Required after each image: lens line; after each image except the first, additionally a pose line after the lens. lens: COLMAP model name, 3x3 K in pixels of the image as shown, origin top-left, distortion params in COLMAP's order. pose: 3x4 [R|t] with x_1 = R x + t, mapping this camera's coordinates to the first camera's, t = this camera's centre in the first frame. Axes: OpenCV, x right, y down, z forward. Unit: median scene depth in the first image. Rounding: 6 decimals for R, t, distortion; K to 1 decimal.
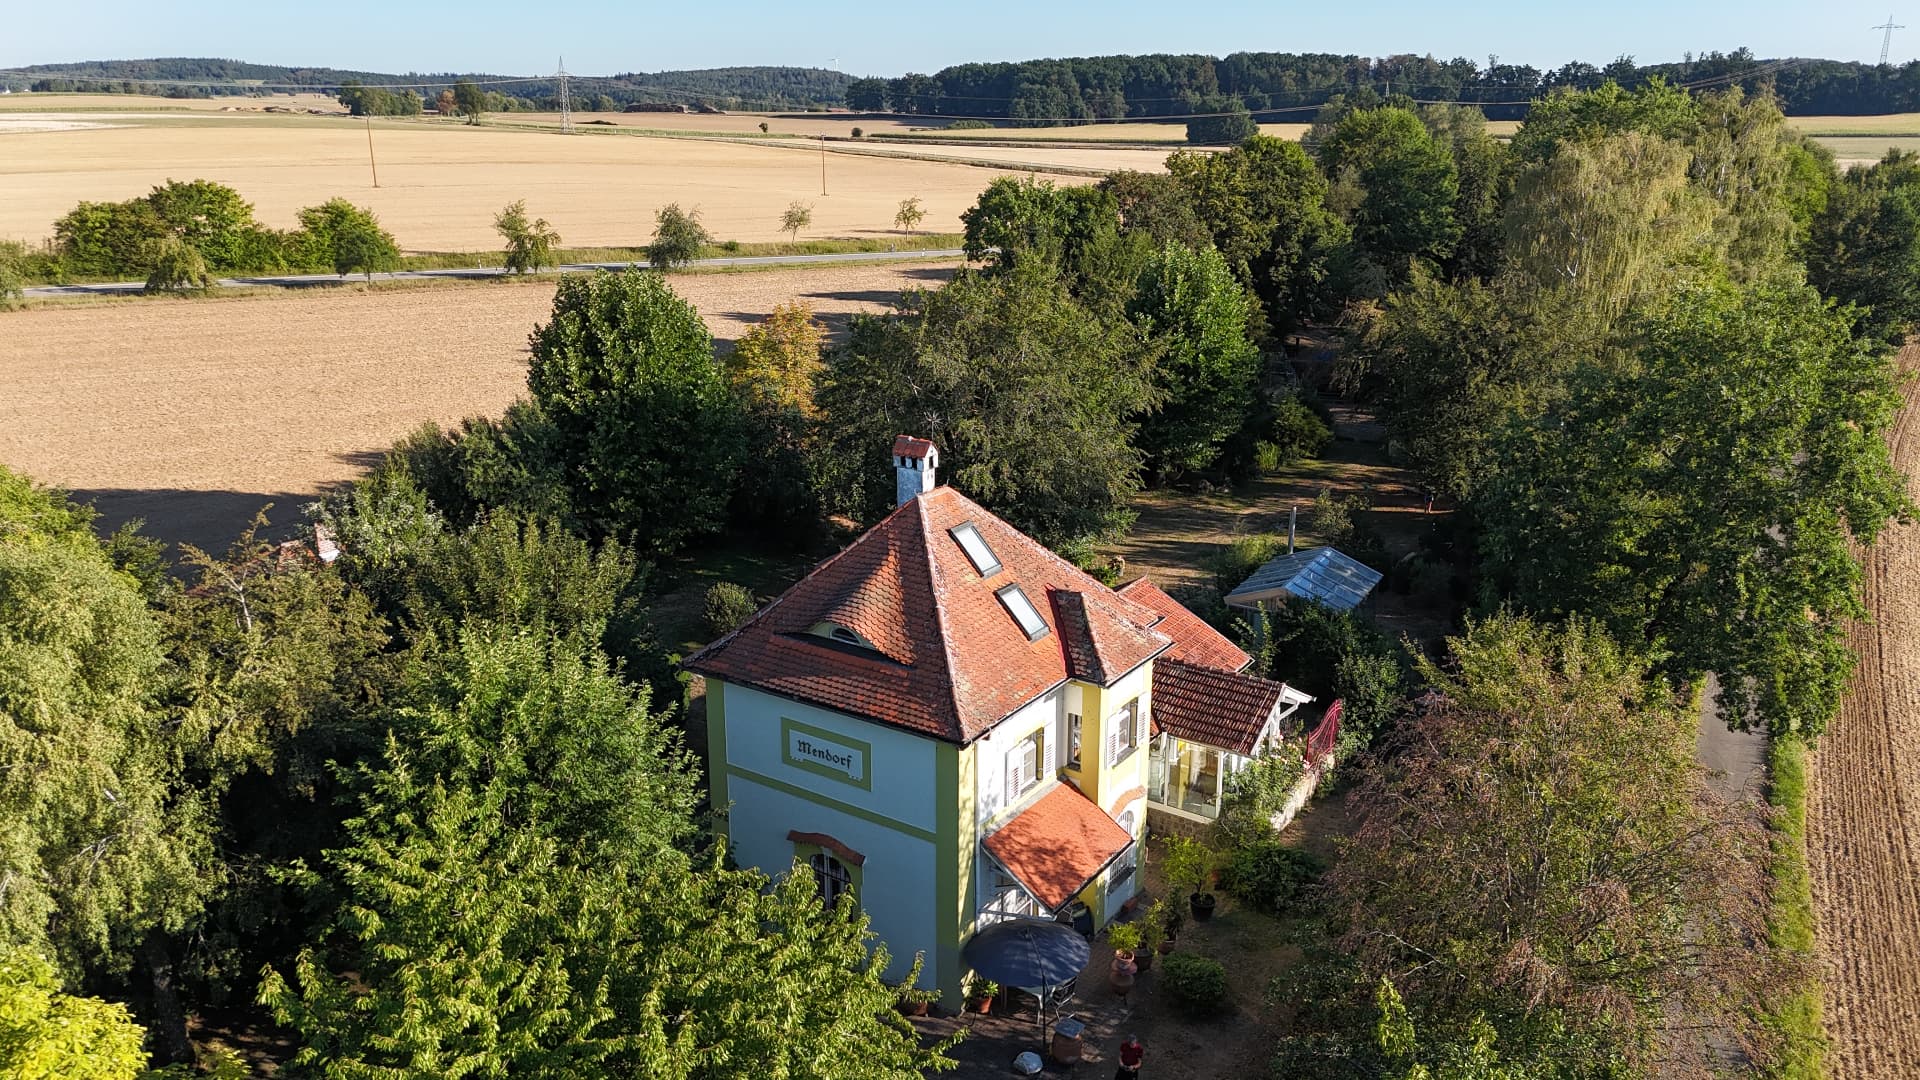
lens RADIAL K [[1349.7, 0, 960.0], [0, 1349.7, 540.0], [0, 0, 1]] dist [-0.000397, -0.002195]
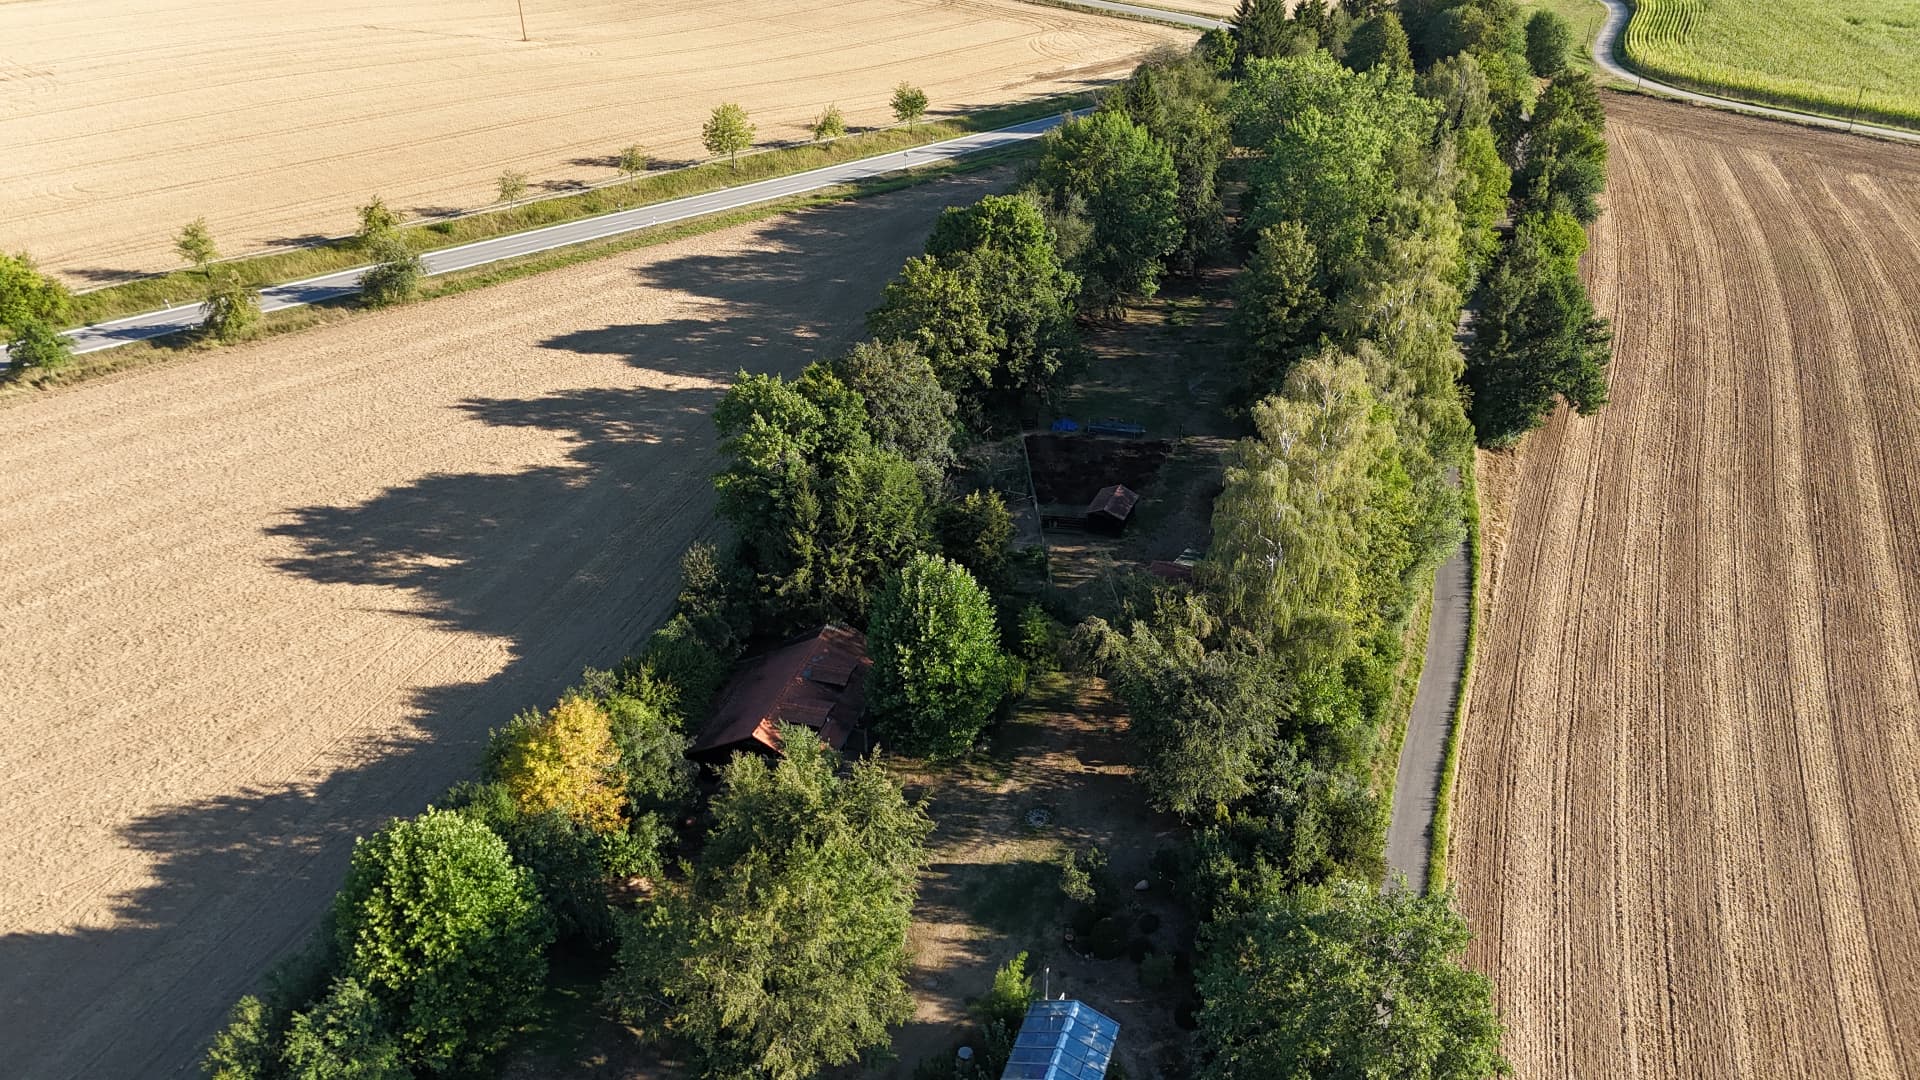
lens RADIAL K [[1349.7, 0, 960.0], [0, 1349.7, 540.0], [0, 0, 1]] dist [-0.000397, -0.002195]
pose [[0.980557, -0.101259, 0.168090, 0.004846], [0.064081, 0.974852, 0.213440, -0.318921], [-0.185476, -0.198519, 0.962387, -0.027555]]
